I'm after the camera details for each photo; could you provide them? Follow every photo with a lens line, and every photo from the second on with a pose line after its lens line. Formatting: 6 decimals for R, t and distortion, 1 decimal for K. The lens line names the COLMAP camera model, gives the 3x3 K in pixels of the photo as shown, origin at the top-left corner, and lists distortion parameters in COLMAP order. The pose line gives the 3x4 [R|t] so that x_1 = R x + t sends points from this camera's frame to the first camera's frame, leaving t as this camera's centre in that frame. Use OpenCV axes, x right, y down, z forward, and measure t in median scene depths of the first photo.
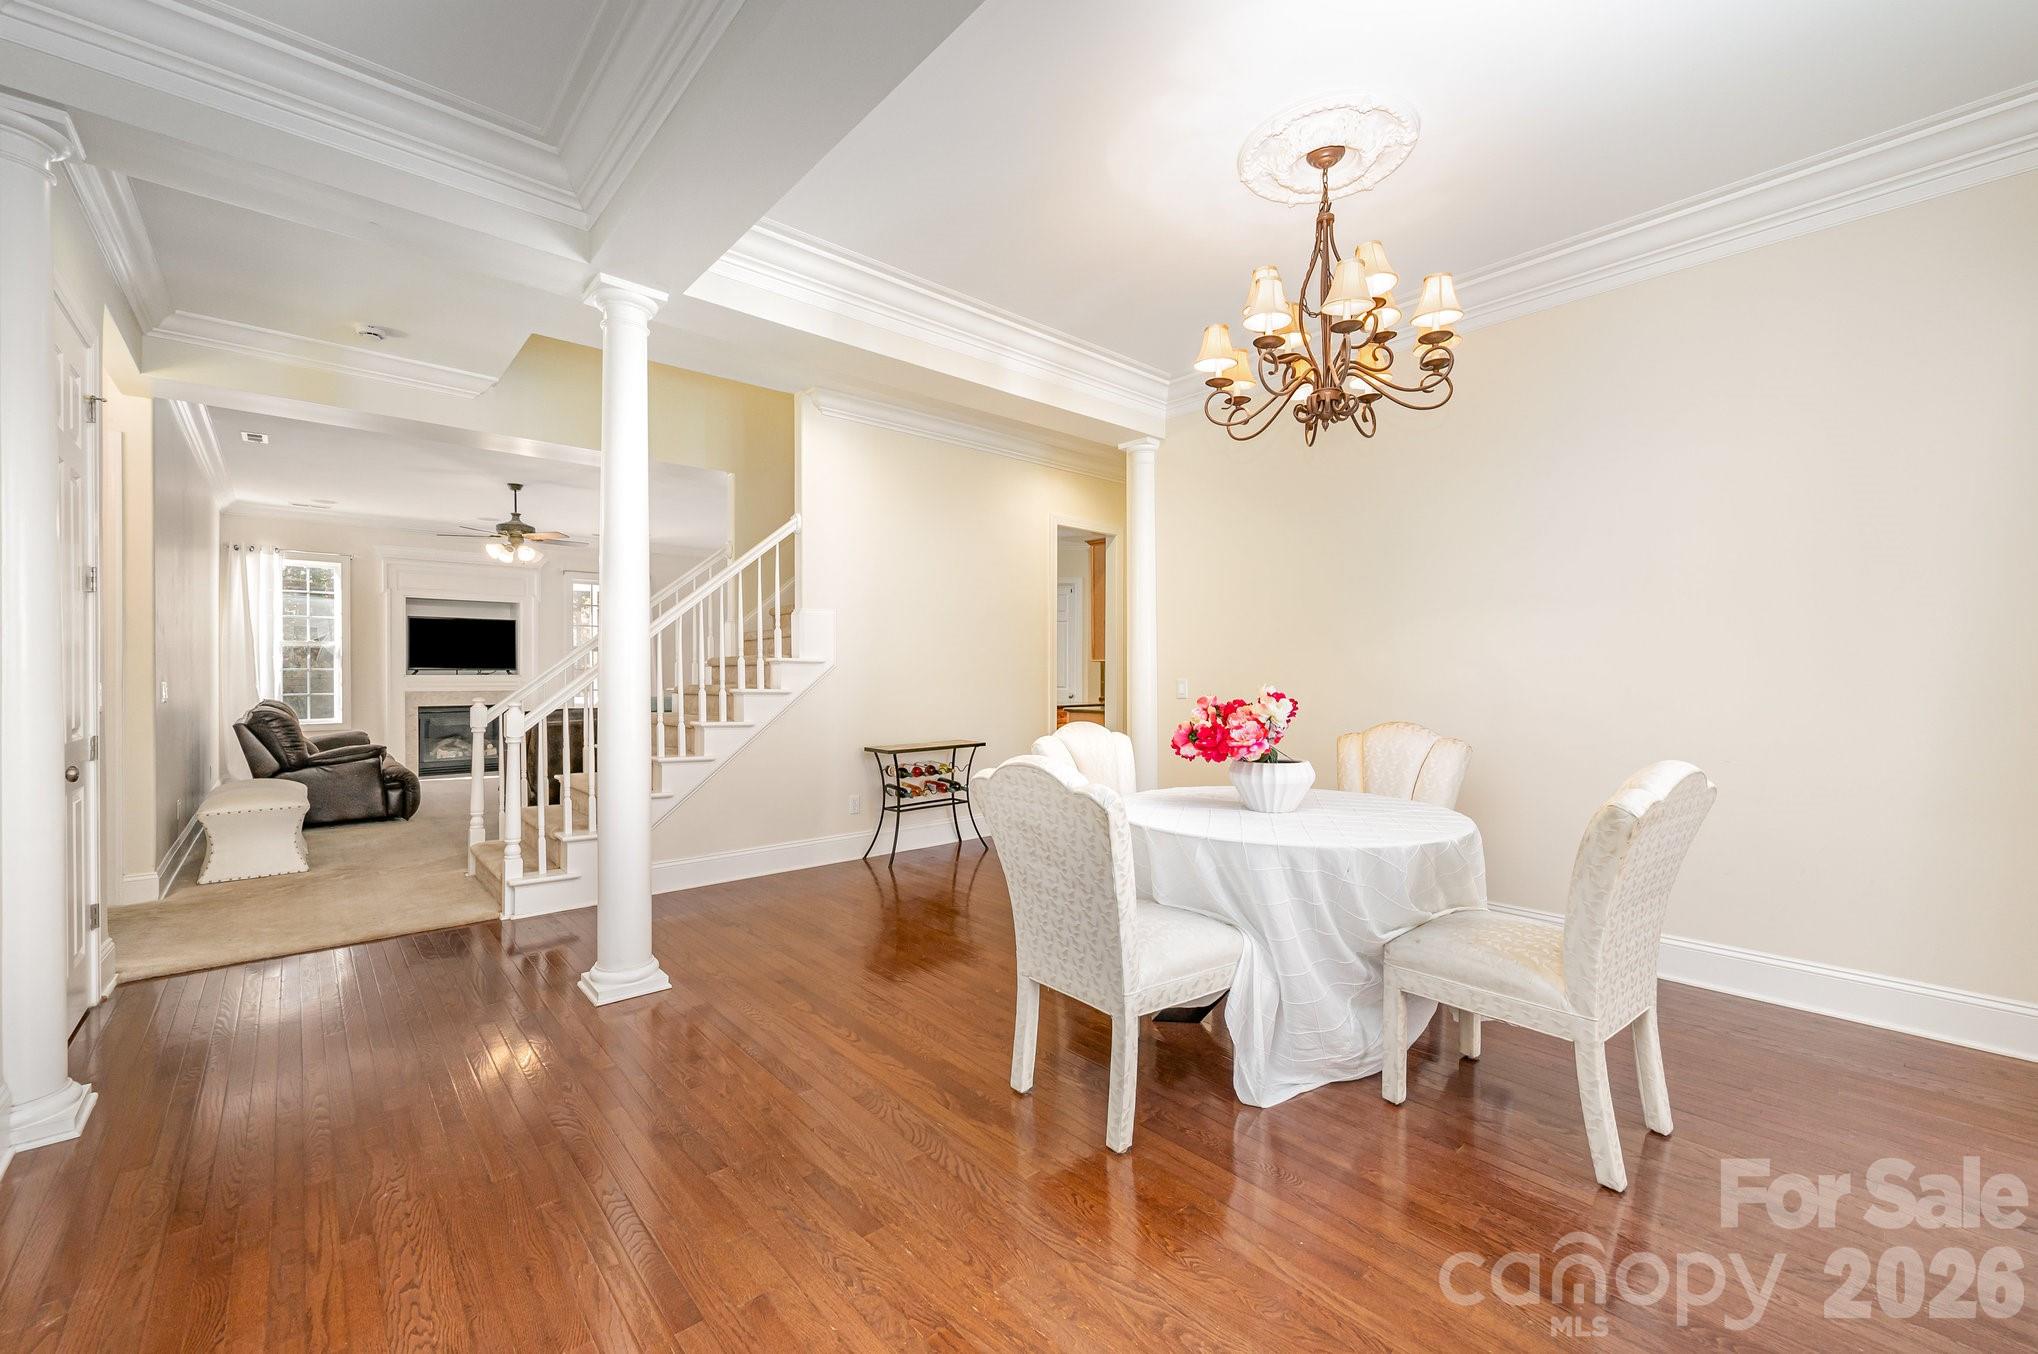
lens RADIAL K [[815.5, 0, 1022.6], [0, 815.5, 669.4], [0, 0, 1]] dist [-0.004295, -0.000244]
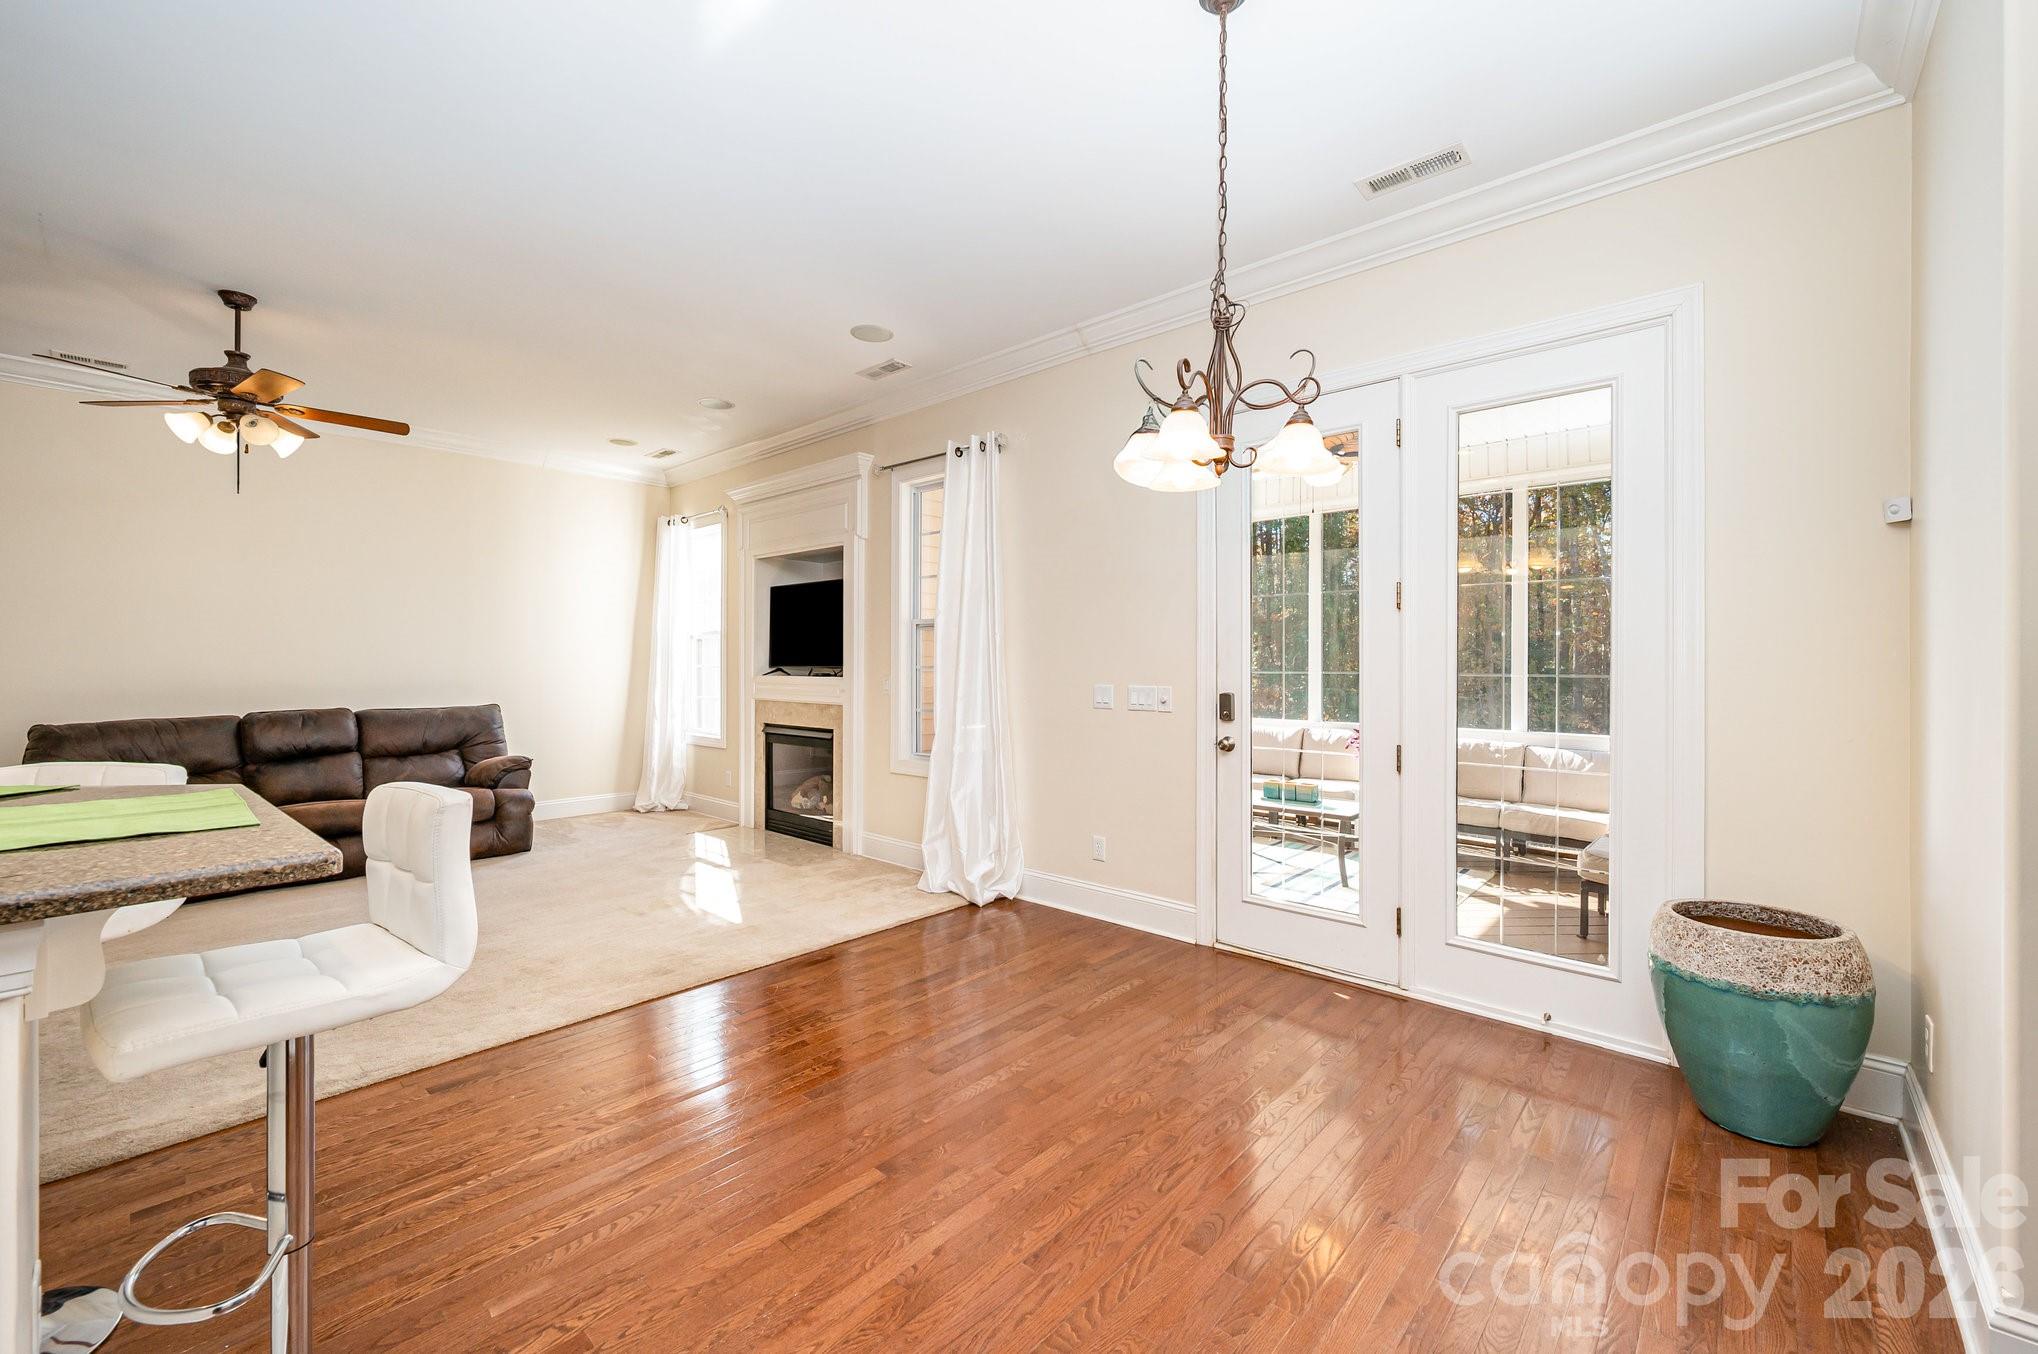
lens RADIAL K [[811.9, 0, 1016.9], [0, 811.9, 658.8], [0, 0, 1]] dist [-0.016803, -0.000122]
pose [[0.098296, -0.003126, -0.995152, -0.077059], [-0.005182, 0.999980, -0.003653, -0.004581], [0.995144, 0.005516, 0.098278, 1.181941]]
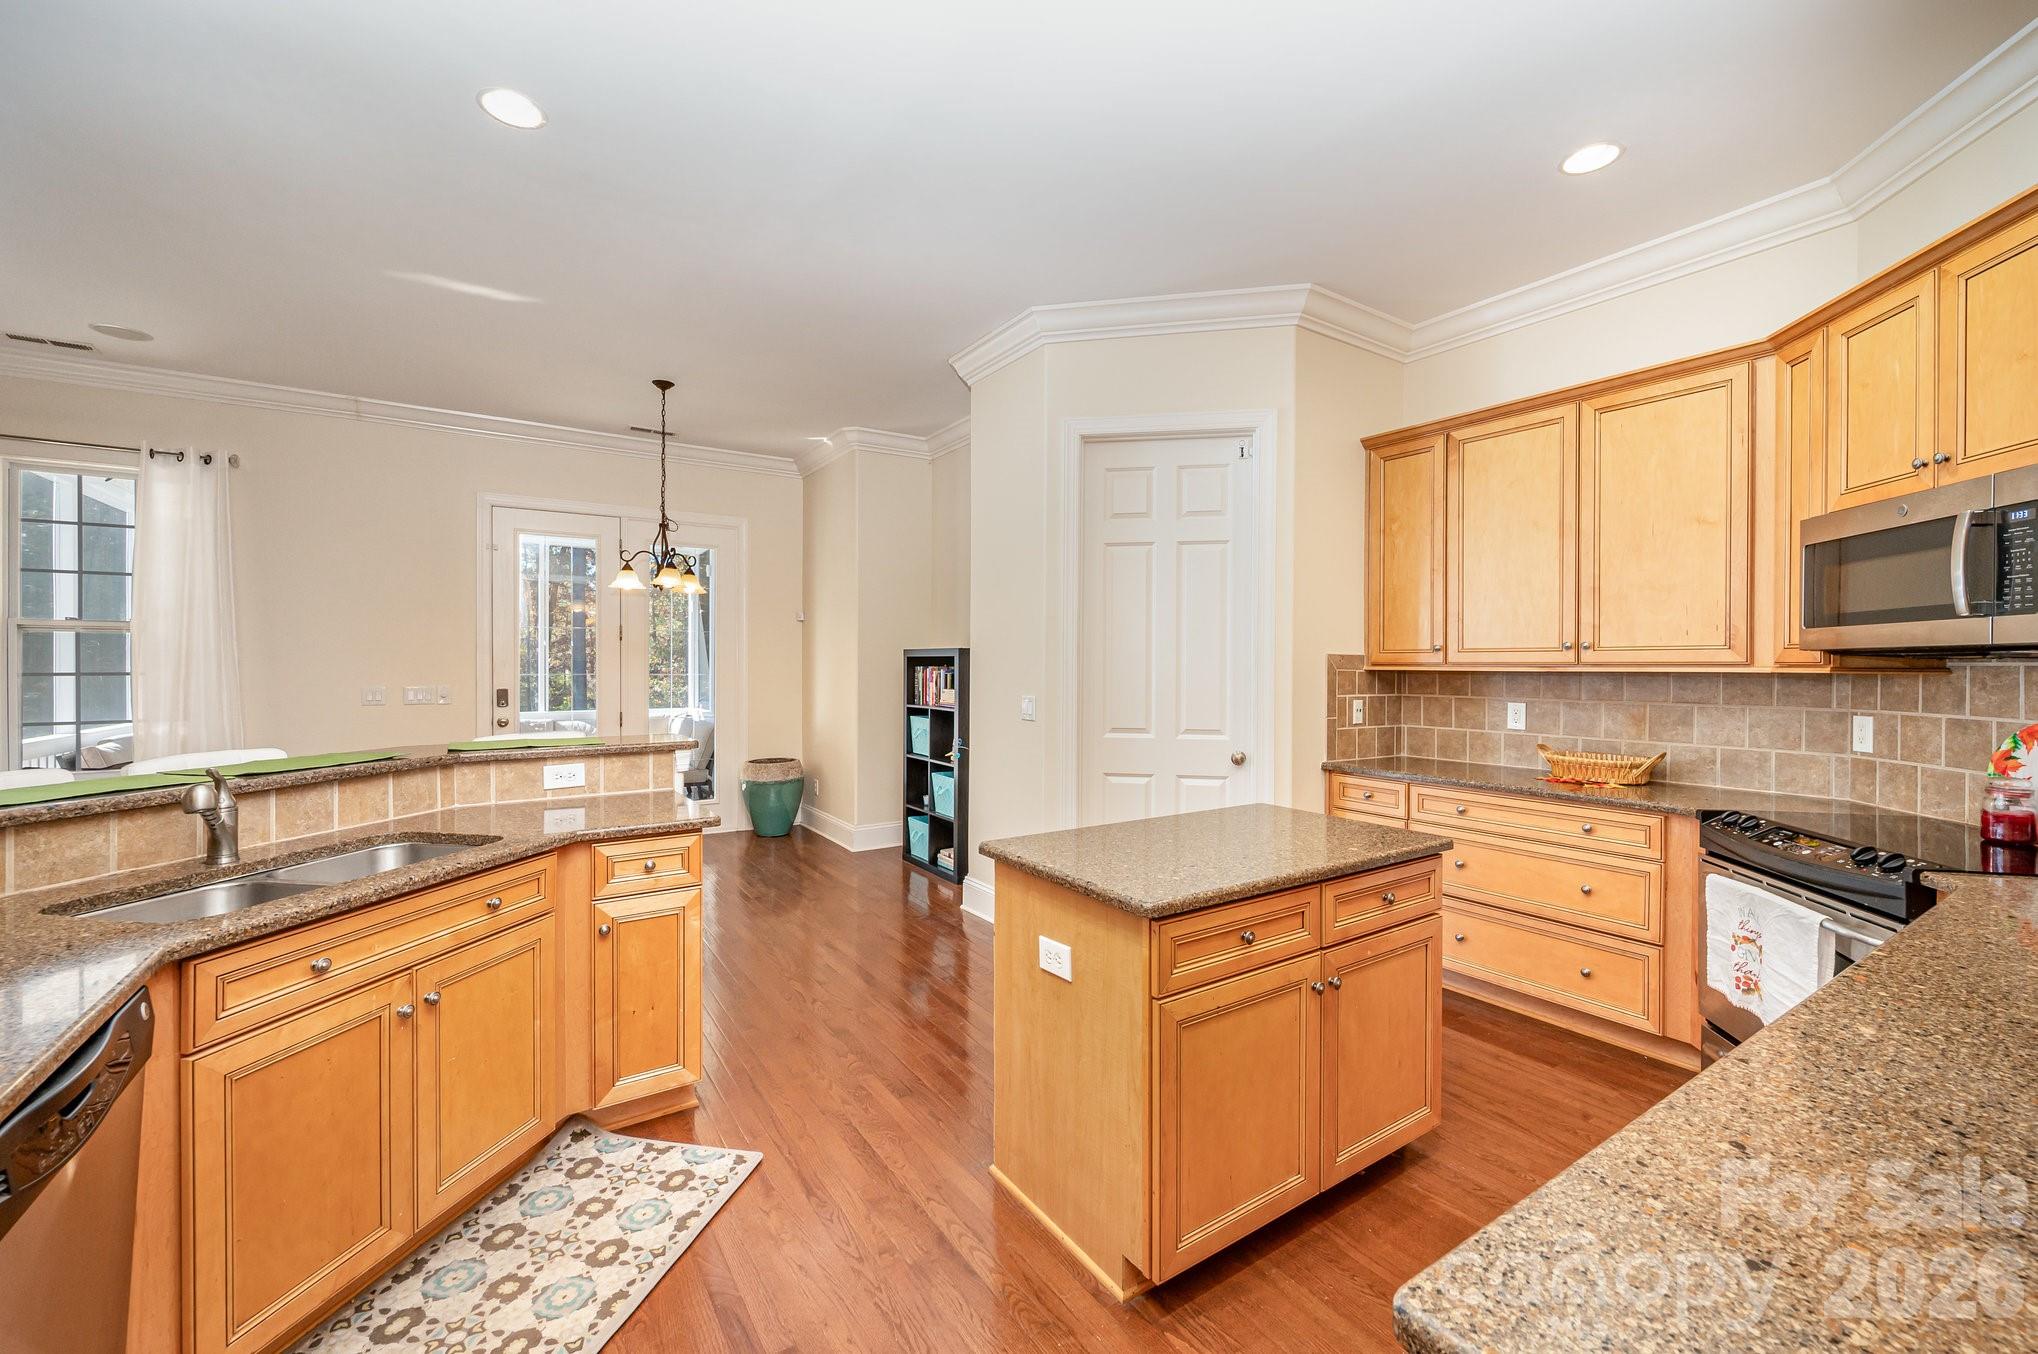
lens RADIAL K [[815.5, 0, 1022.6], [0, 815.5, 669.4], [0, 0, 1]] dist [-0.004295, -0.000244]
pose [[0.989857, 0.009572, -0.141742, 0.009138], [-0.008572, 0.999934, 0.007667, -0.011989], [0.141806, -0.006374, 0.989874, 0.778928]]
